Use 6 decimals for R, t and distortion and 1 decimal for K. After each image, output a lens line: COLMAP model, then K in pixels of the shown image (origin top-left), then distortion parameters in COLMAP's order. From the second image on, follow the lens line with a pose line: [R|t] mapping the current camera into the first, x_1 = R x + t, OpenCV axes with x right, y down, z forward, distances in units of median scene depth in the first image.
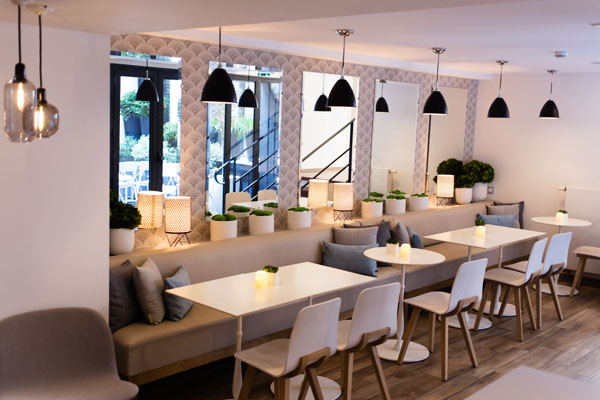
lens RADIAL K [[681.9, 0, 300.0], [0, 681.9, 200.0], [0, 0, 1]] dist [0.066892, -0.006452]
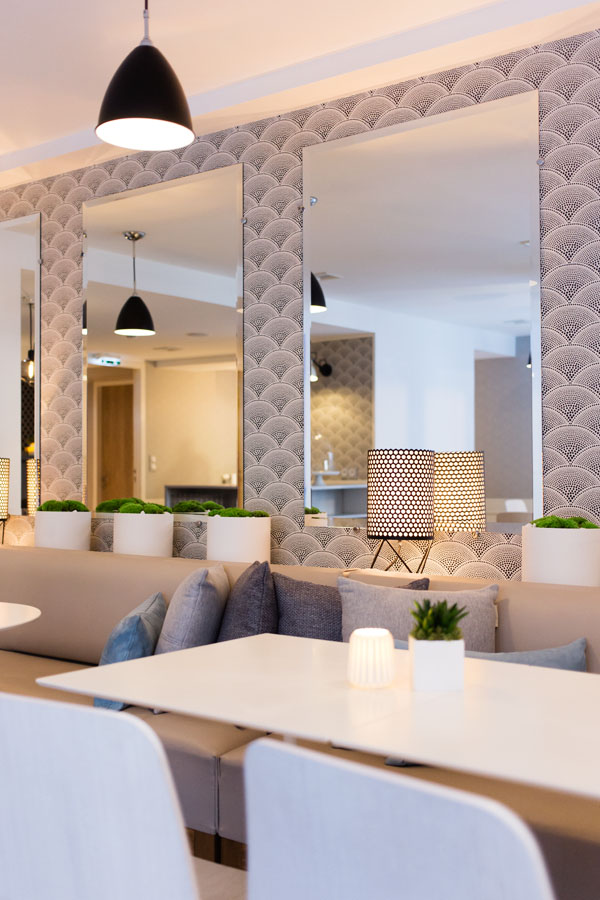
lens RADIAL K [[1022.8, 0, 300.0], [0, 1022.8, 450.0], [0, 0, 1]] dist [0.066892, -0.006452]
pose [[0.070085, -0.050410, -0.996266, 0.557771], [-0.110685, 0.992162, -0.057988, 0.008405], [0.991381, 0.114336, 0.063957, 0.983652]]
